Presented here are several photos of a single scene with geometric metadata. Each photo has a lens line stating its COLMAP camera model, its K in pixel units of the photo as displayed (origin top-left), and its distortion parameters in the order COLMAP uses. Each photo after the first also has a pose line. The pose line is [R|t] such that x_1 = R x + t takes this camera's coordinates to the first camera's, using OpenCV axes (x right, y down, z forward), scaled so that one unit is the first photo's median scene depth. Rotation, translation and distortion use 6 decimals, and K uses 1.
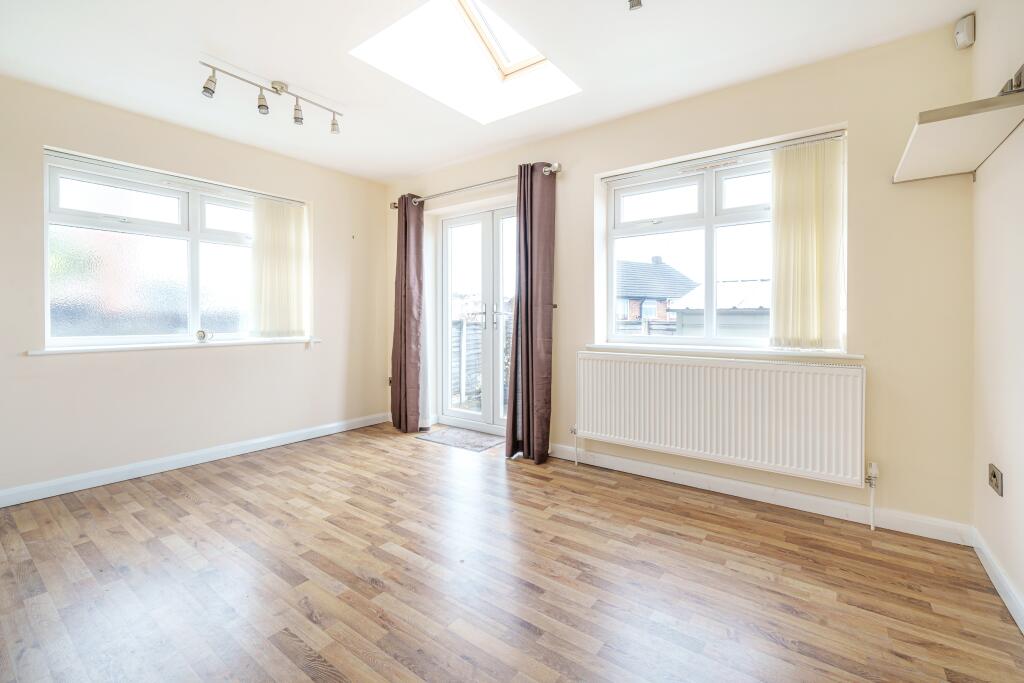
lens RADIAL K [[437.4, 0, 512.7], [0, 437.4, 332.9], [0, 0, 1]] dist [-0.000057, -0.000002]
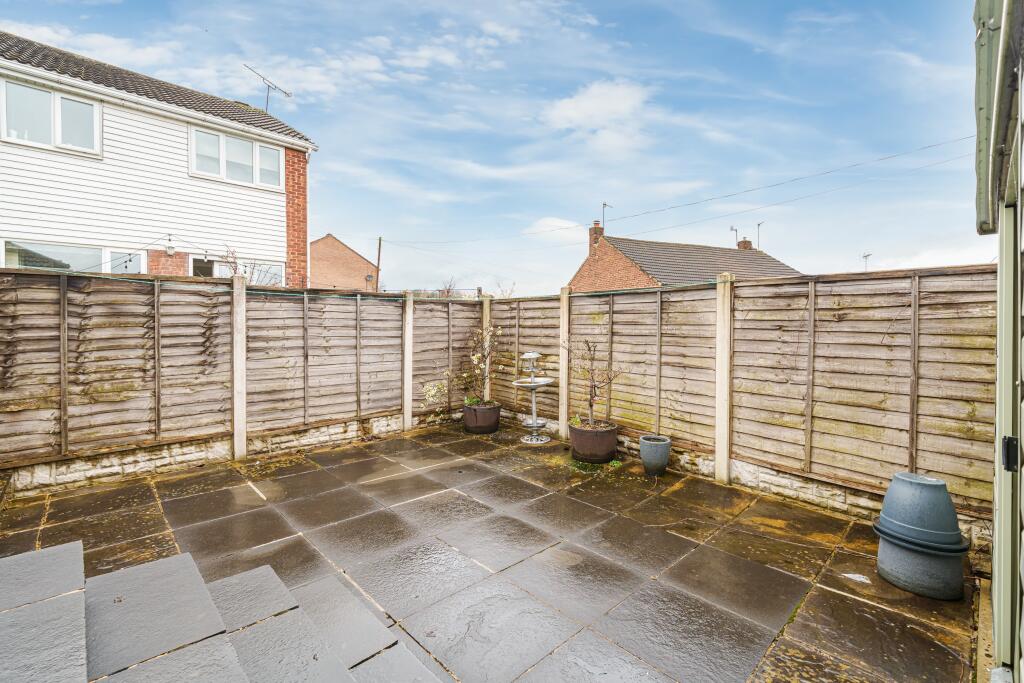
lens RADIAL K [[446.4, 0, 505.7], [0, 446.4, 332.5], [0, 0, 1]] dist [-0.002666, -0.000045]
pose [[0.985252, 0.003446, -0.171074, 0.128980], [-0.005051, 0.999947, -0.008948, 0.029795], [0.171035, 0.009680, 0.985217, 0.409614]]
